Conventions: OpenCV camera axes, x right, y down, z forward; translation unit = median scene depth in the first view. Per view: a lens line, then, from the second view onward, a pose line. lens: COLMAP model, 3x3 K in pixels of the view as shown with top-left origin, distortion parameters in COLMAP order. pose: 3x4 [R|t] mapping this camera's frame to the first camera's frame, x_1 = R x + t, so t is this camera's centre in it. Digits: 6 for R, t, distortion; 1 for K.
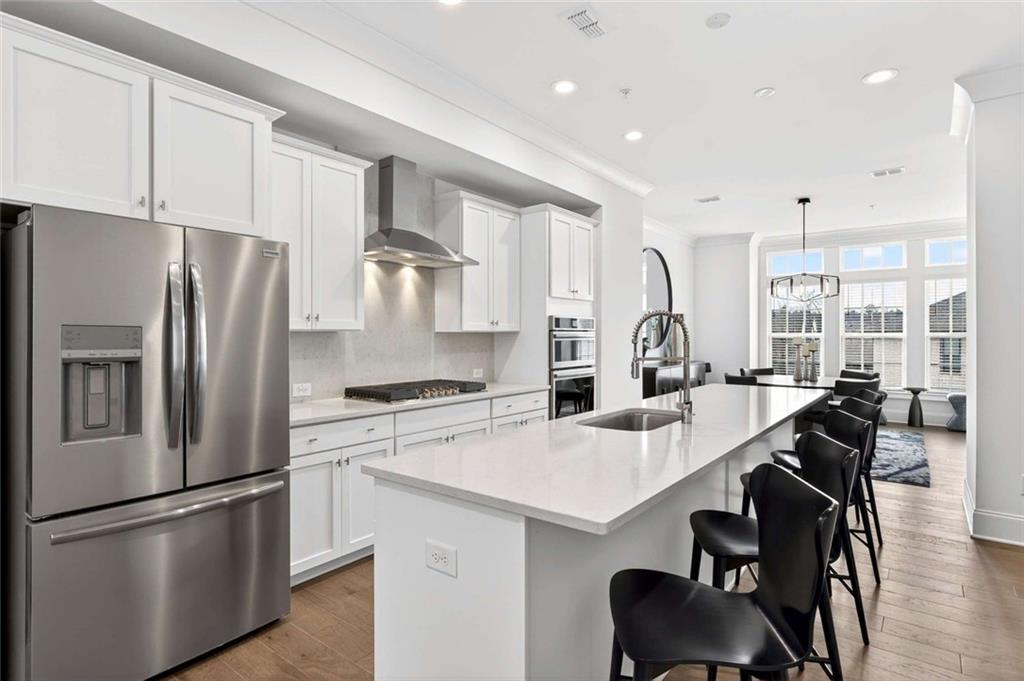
lens RADIAL K [[525.7, 0, 511.8], [0, 525.7, 337.4], [0, 0, 1]] dist [0.003057, 0.000998]
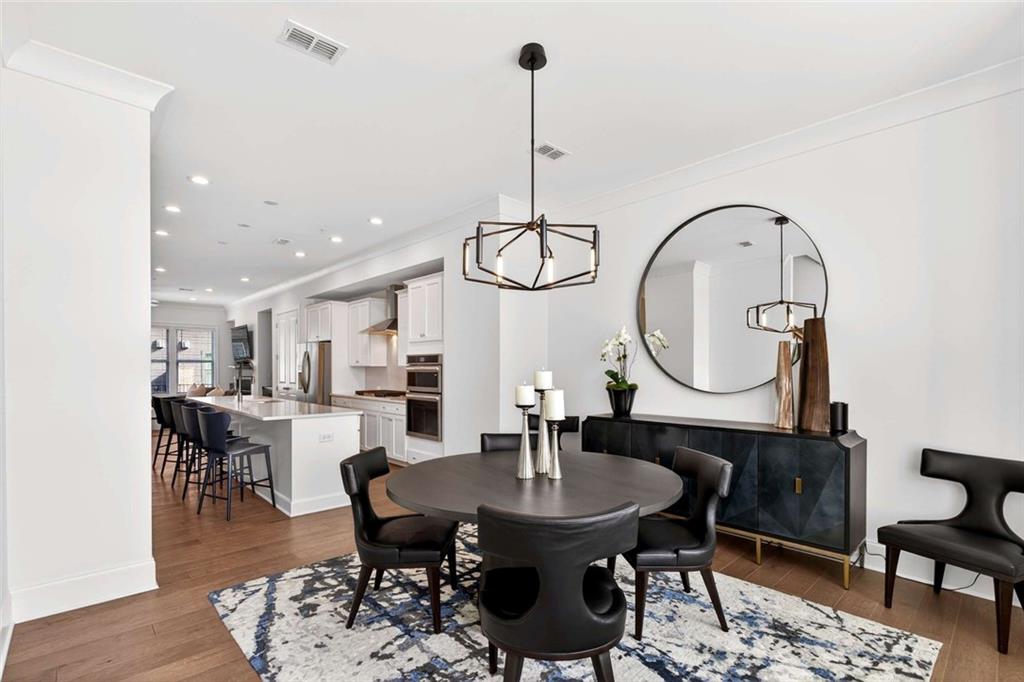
lens RADIAL K [[462.8, 0, 503.6], [0, 462.8, 368.5], [0, 0, 1]] dist [-0.003018, -0.000184]
pose [[-0.169354, 0.004125, -0.985547, 1.343184], [-0.002472, 0.999986, 0.004610, -0.010121], [0.985552, 0.003217, -0.169341, 1.519563]]
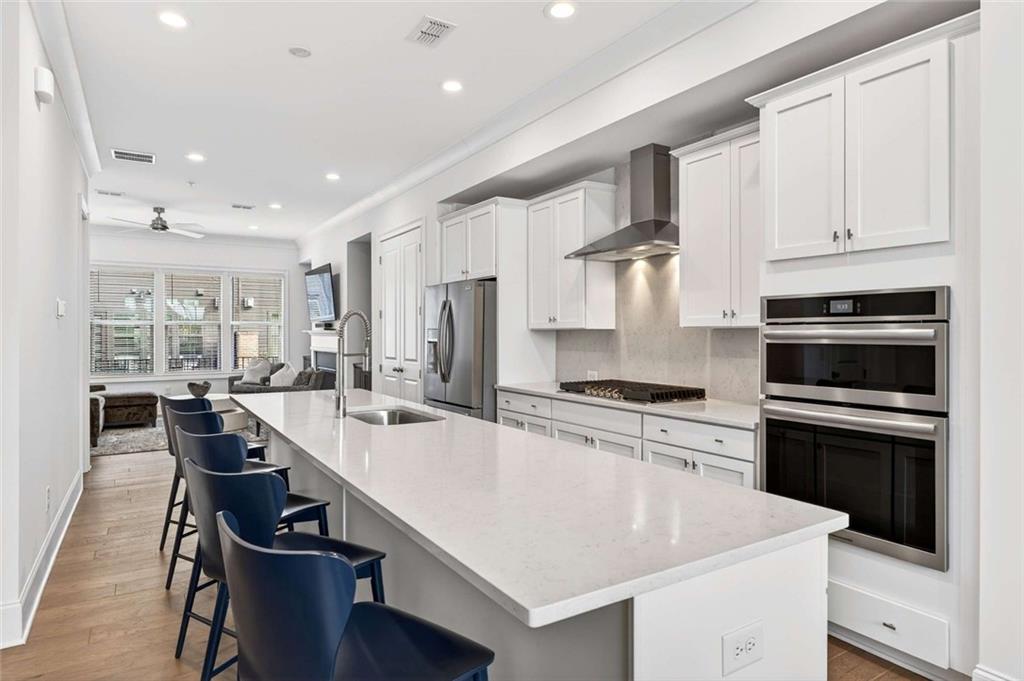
lens RADIAL K [[587.5, 0, 512.0], [0, 587.5, 336.0], [0, 0, 1]] dist [-0.016259, -0.000214]
pose [[-0.350321, 0.005214, -0.936615, 0.750229], [-0.002661, 0.999975, 0.006562, -0.003858], [0.936626, 0.004791, -0.350299, 0.992762]]
